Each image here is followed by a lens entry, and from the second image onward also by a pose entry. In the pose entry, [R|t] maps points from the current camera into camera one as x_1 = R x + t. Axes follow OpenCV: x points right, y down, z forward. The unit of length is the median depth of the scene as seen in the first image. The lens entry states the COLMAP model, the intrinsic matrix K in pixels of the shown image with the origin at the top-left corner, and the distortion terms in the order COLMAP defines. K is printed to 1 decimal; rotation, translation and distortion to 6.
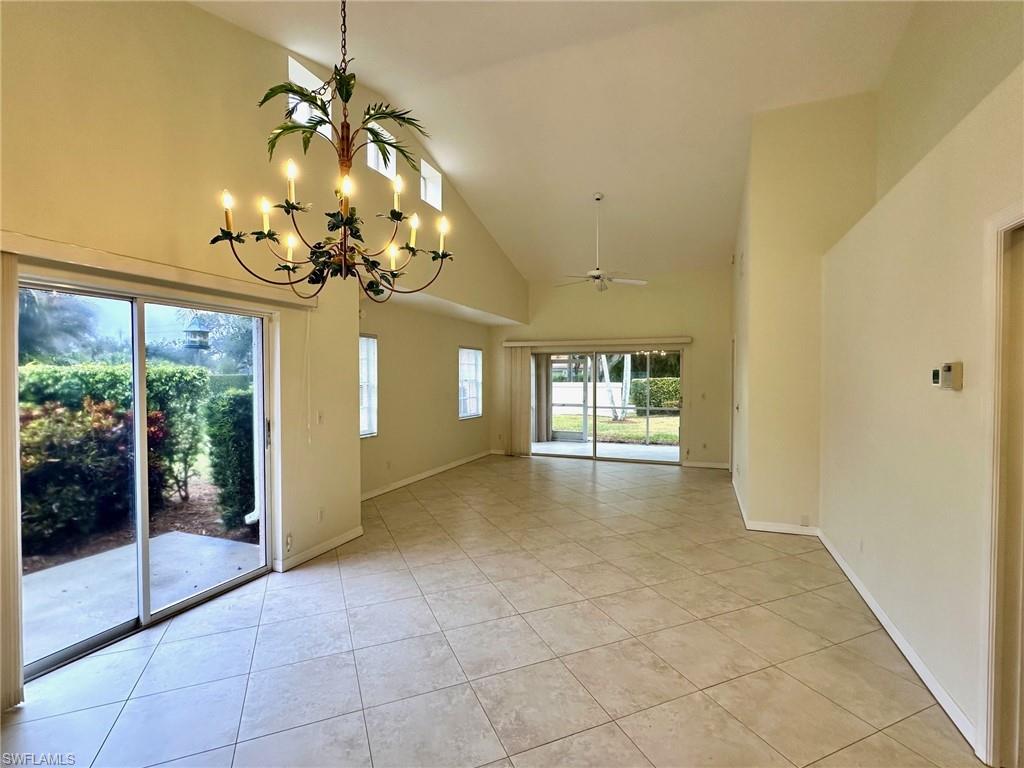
lens RADIAL K [[475.9, 0, 512.0], [0, 475.9, 384.0], [0, 0, 1]] dist [-0.000213, 0.000059]
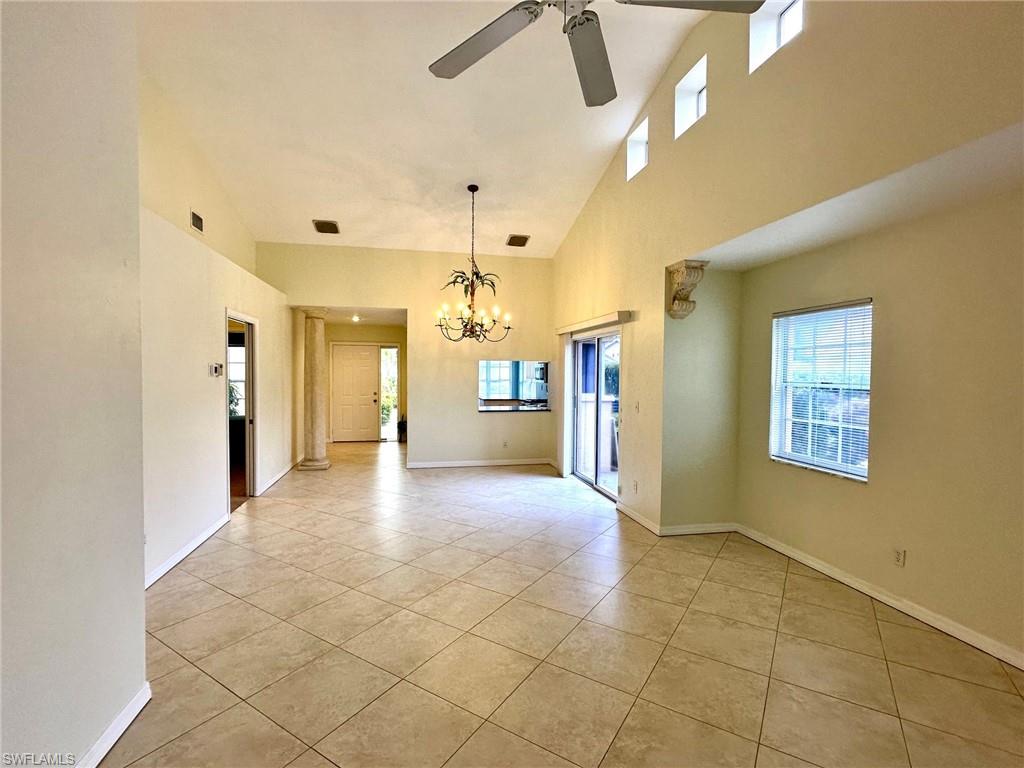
lens RADIAL K [[475.9, 0, 512.0], [0, 475.9, 384.0], [0, 0, 1]] dist [-0.000213, 0.000059]
pose [[-0.829228, 0.010007, -0.558821, 0.605645], [-0.015303, 0.999058, 0.040598, -0.035411], [0.558701, 0.042217, -0.828294, 2.077514]]
